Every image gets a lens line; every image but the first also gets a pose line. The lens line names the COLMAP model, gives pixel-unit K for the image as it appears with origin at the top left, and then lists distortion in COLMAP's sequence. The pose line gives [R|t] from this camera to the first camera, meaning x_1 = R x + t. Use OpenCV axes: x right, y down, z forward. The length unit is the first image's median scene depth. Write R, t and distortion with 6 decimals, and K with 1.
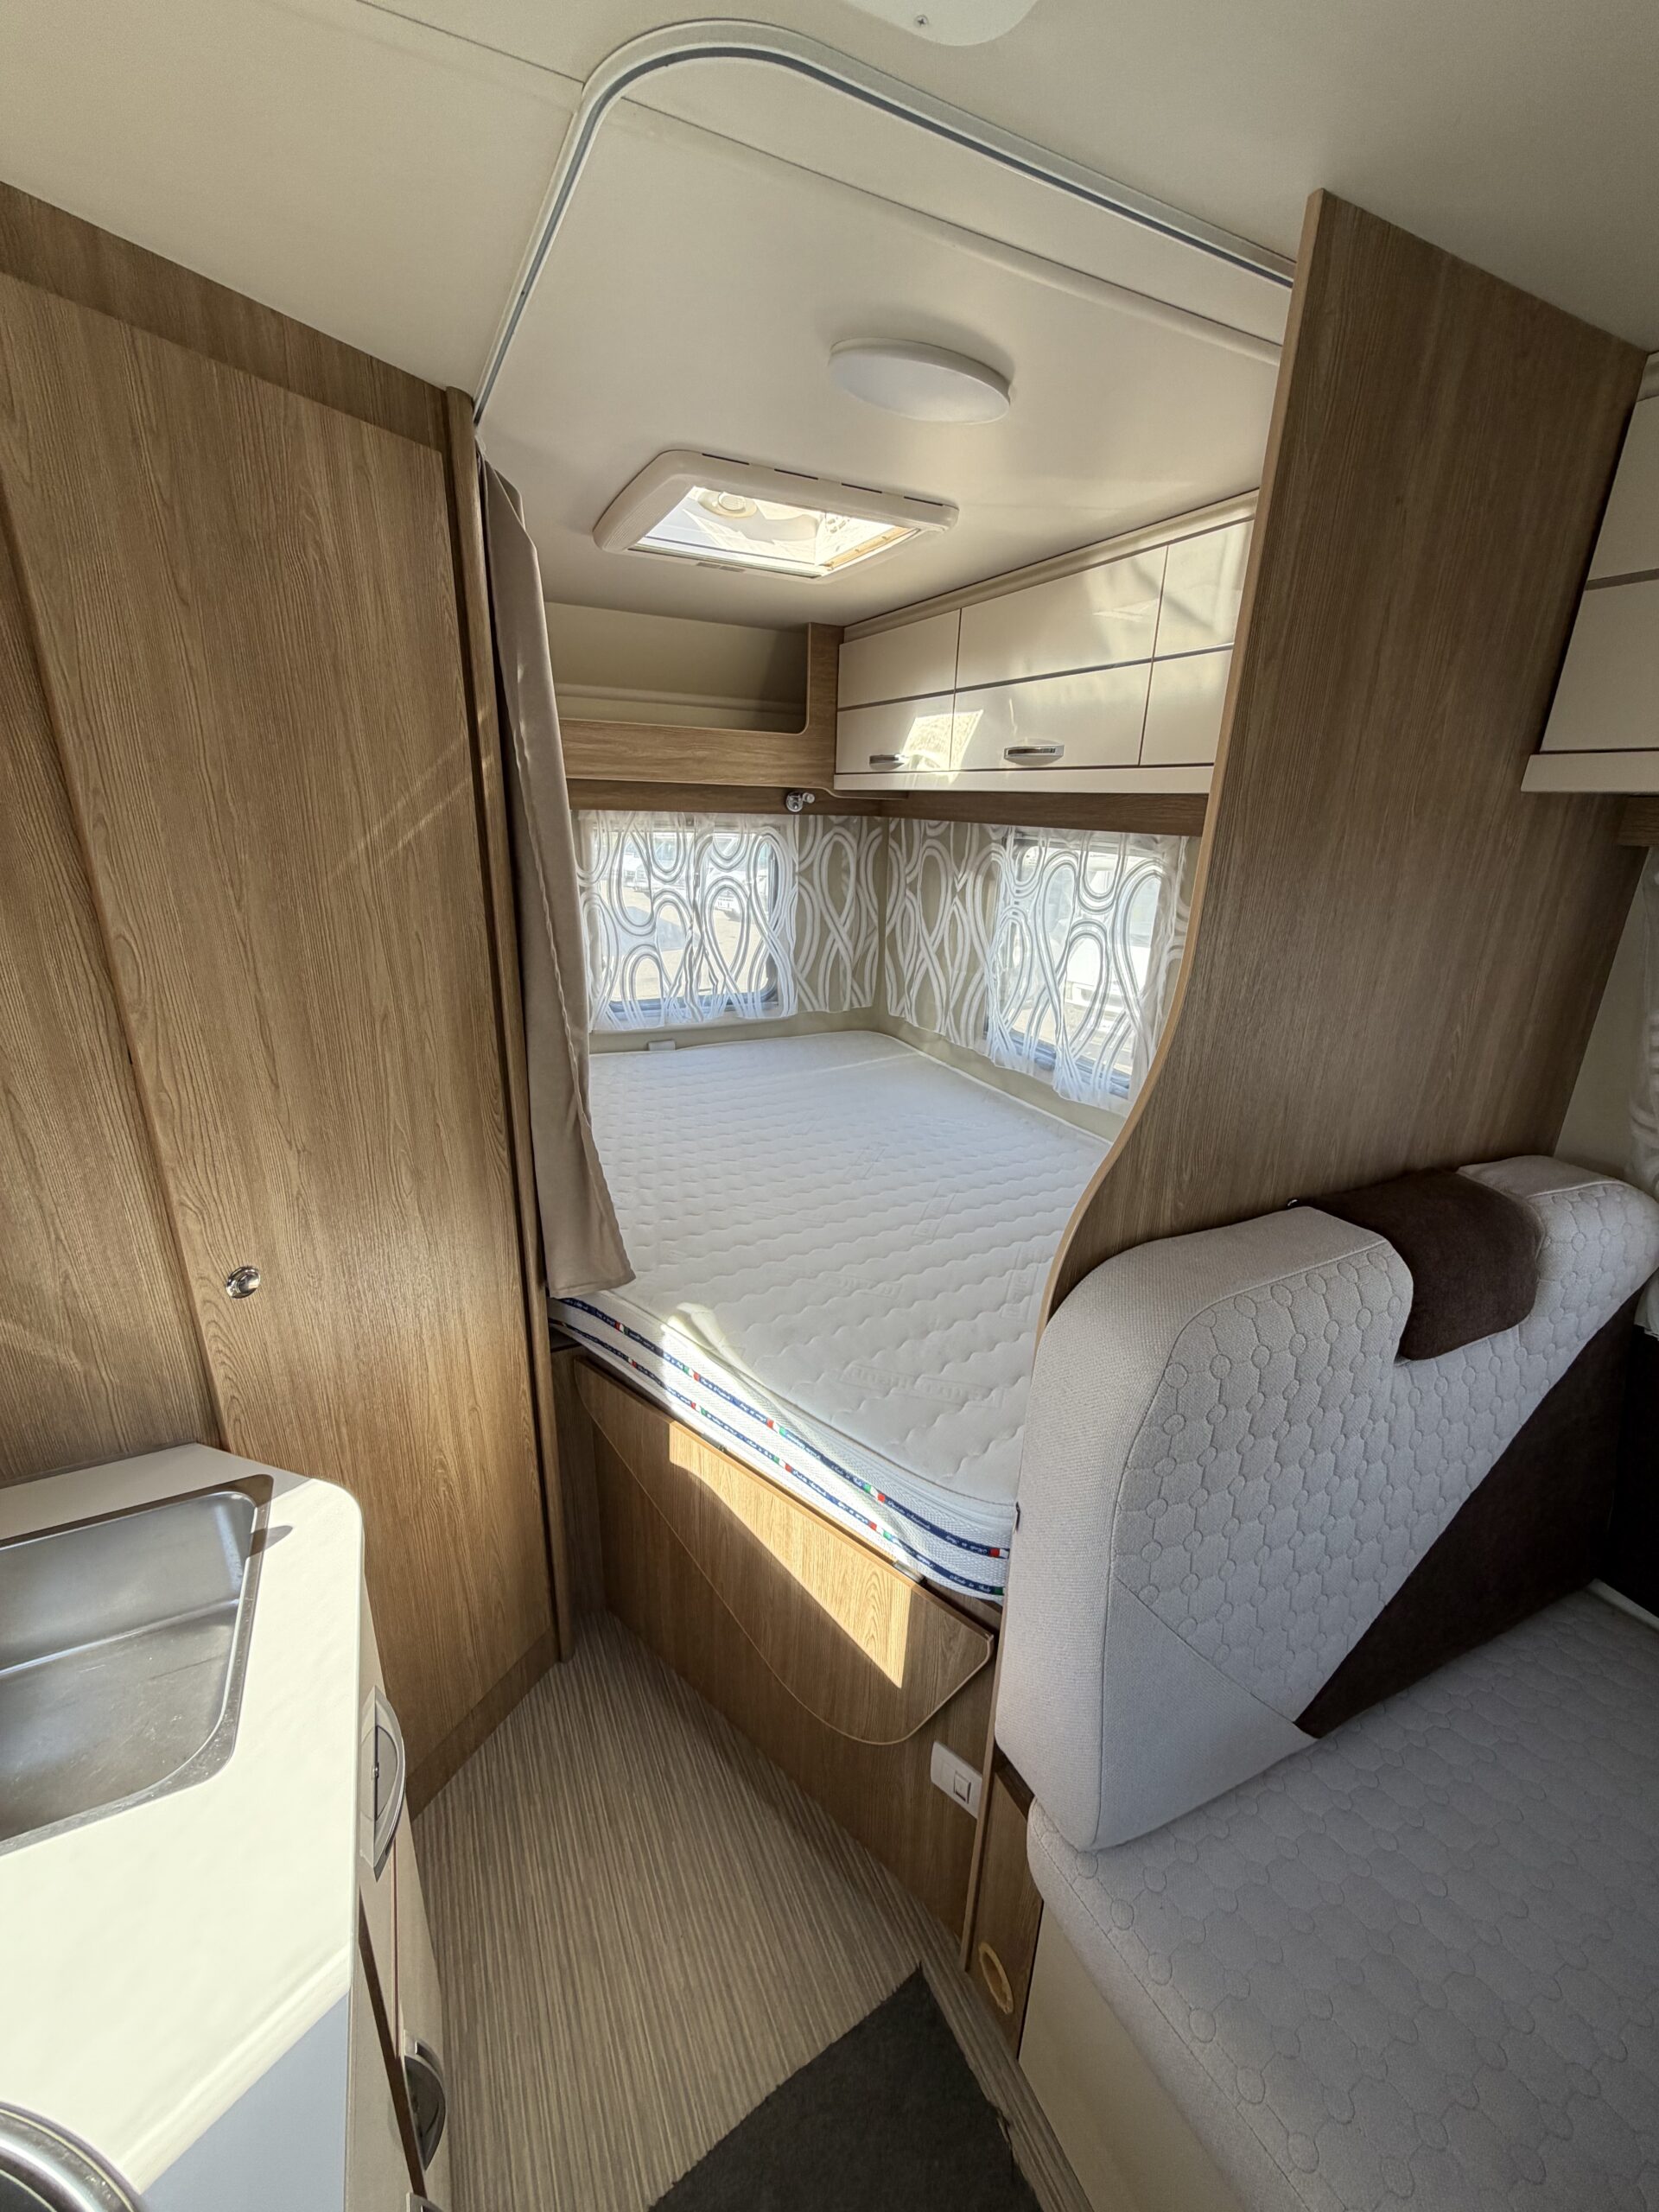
lens RADIAL K [[890.1, 0, 829.5], [0, 890.1, 1106.0], [0, 0, 1]] dist [0.000559, 0.000306]
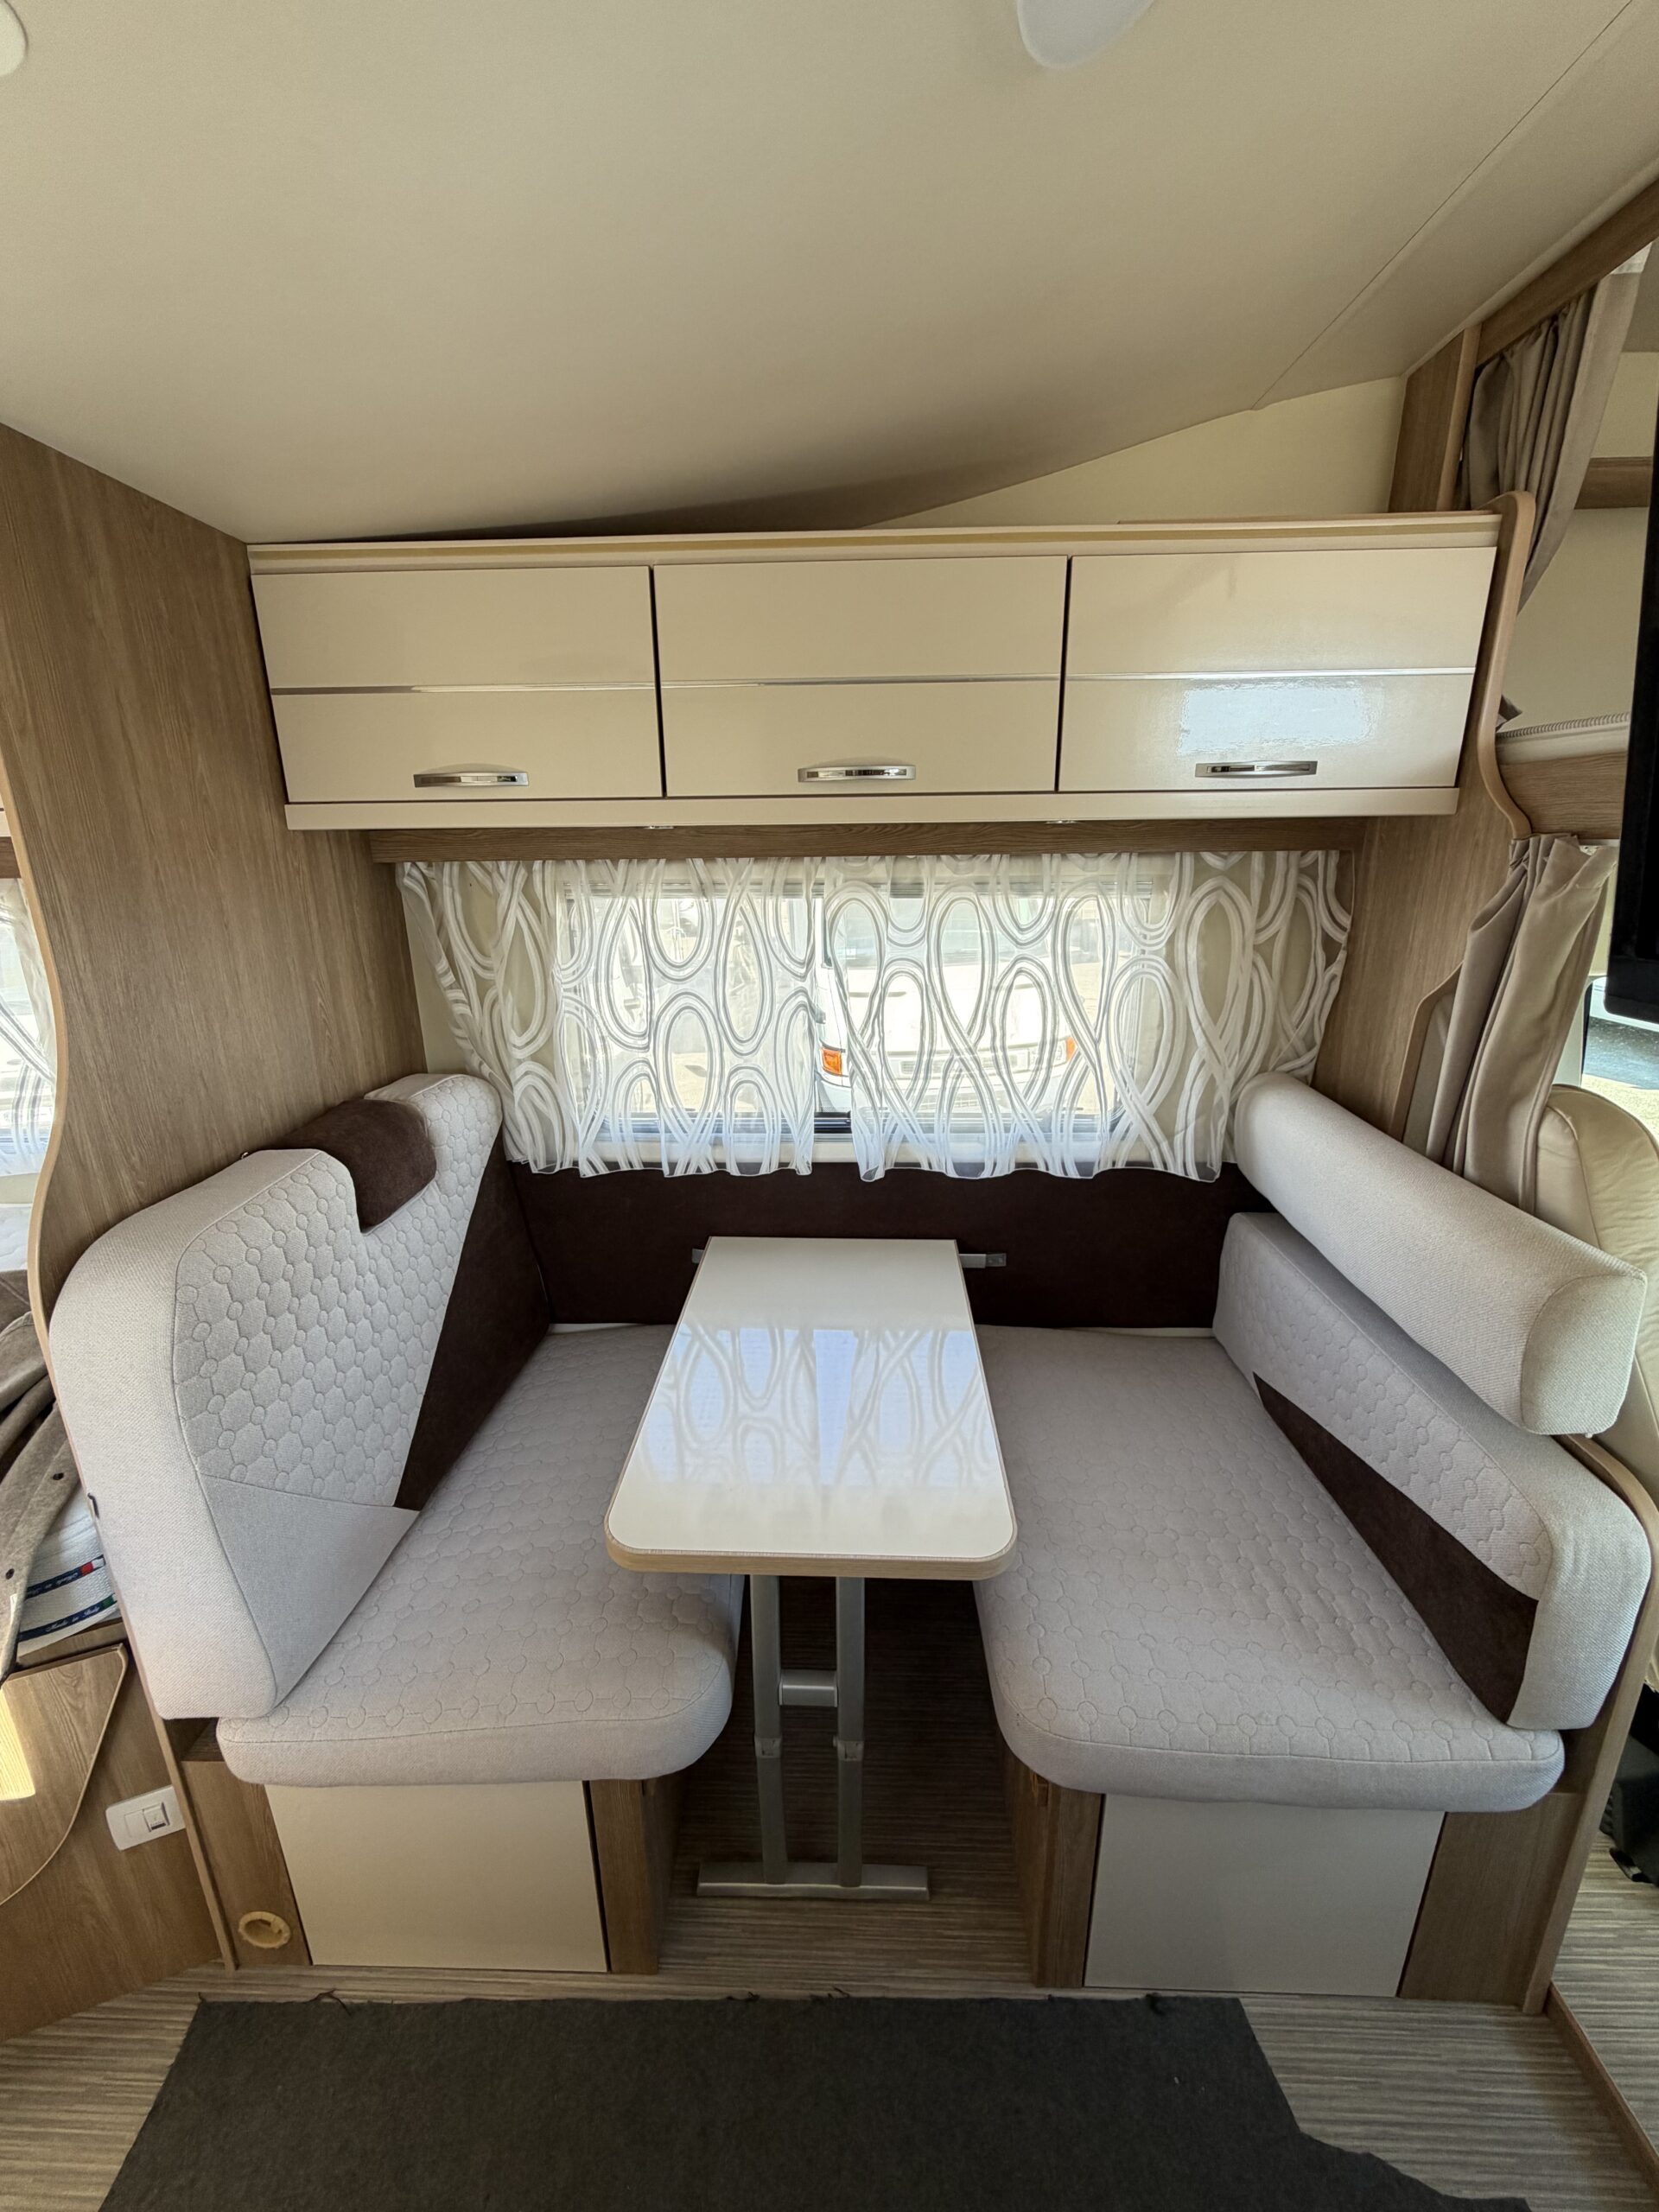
lens RADIAL K [[880.4, 0, 829.2], [0, 880.4, 1097.0], [0, 0, 1]] dist [0.000203, 0.000037]
pose [[0.471310, -0.281899, 0.835703, -0.115205], [0.312229, 0.939511, 0.140828, 0.120701], [-0.824852, 0.194557, 0.530818, -0.381771]]
